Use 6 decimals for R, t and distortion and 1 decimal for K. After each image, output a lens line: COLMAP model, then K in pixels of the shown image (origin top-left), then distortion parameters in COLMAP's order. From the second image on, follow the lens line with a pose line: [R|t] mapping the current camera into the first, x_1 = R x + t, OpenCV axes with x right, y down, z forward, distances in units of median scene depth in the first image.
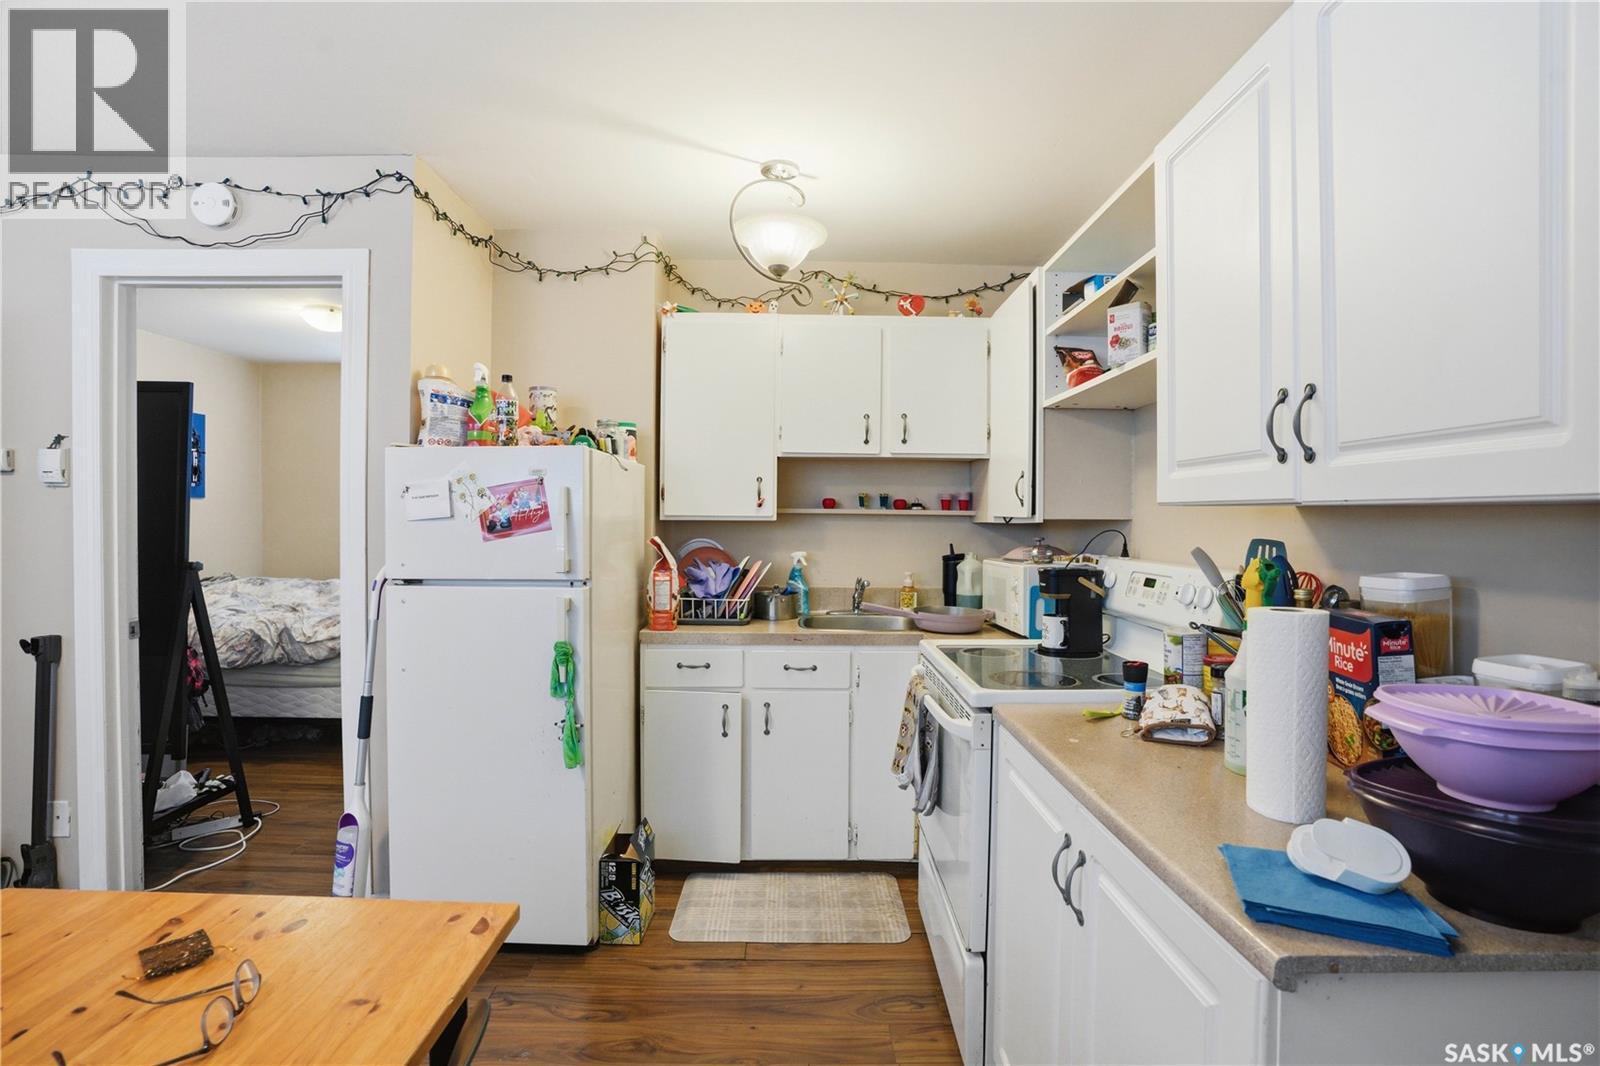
lens RADIAL K [[743.3, 0, 810.7], [0, 743.3, 531.3], [0, 0, 1]] dist [-0.045674, 0.007924]
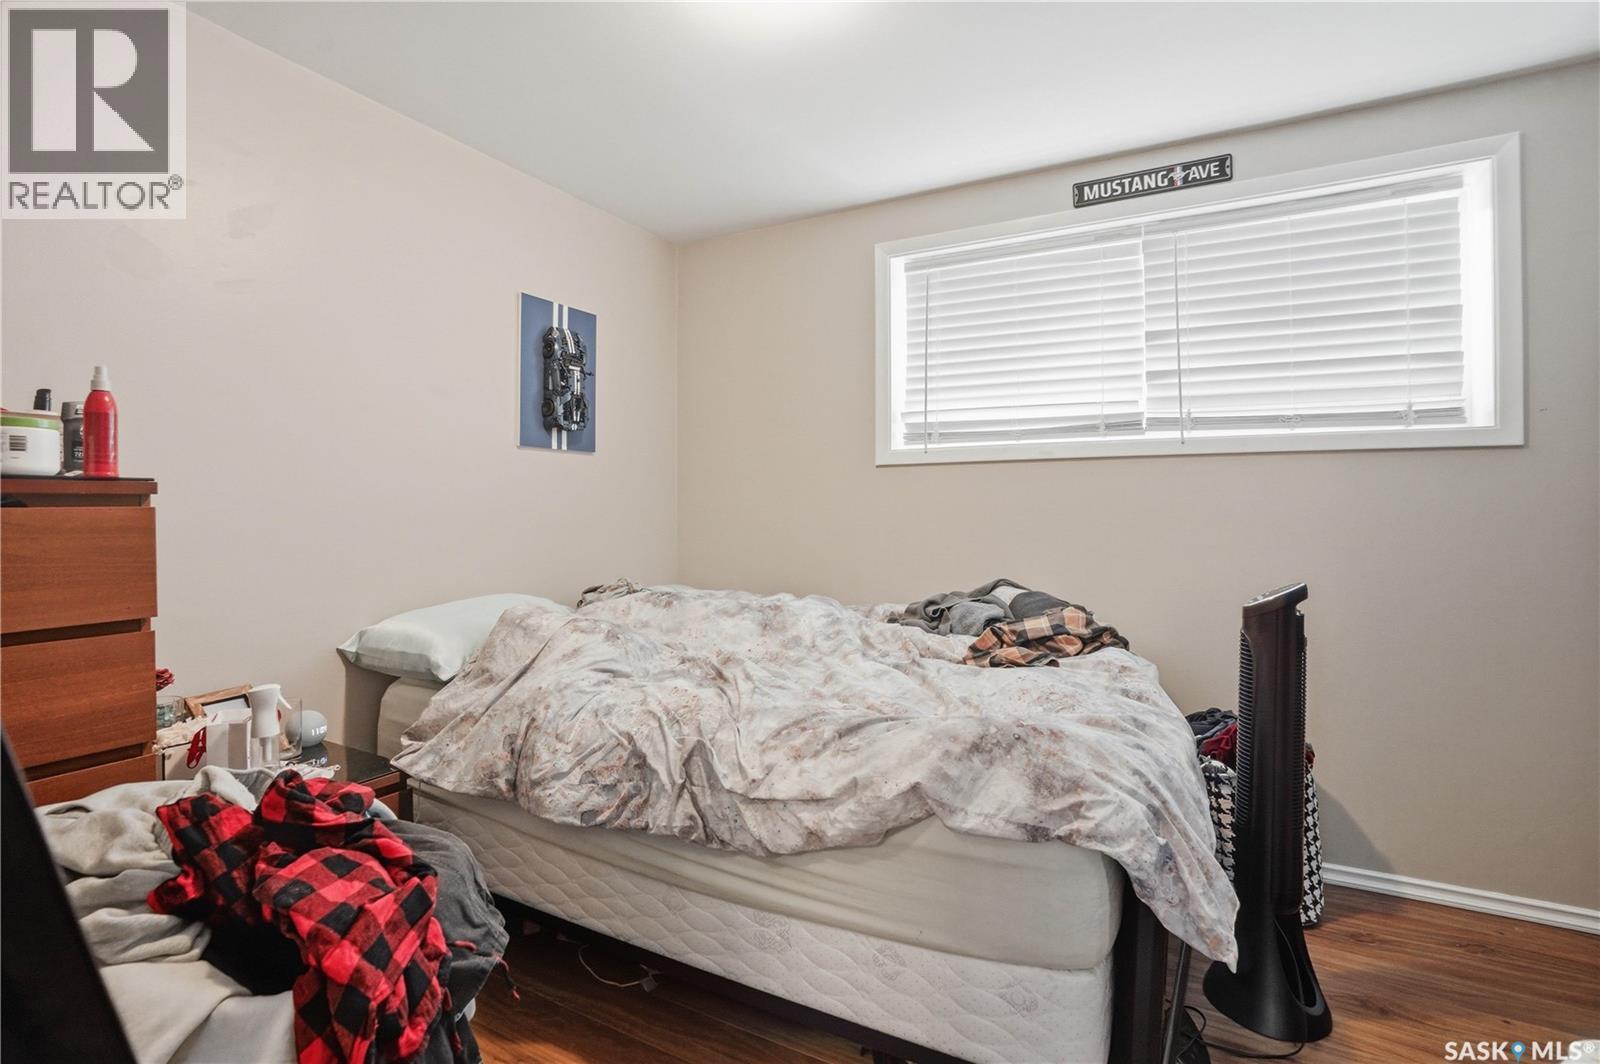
lens RADIAL K [[743.3, 0, 796.3], [0, 743.3, 527.2], [0, 0, 1]] dist [-0.045674, 0.007924]
pose [[0.868904, 0.006143, -0.494943, -0.485675], [-0.002890, 0.999969, 0.007336, 0.015069], [0.494973, -0.004944, 0.868894, 0.686315]]
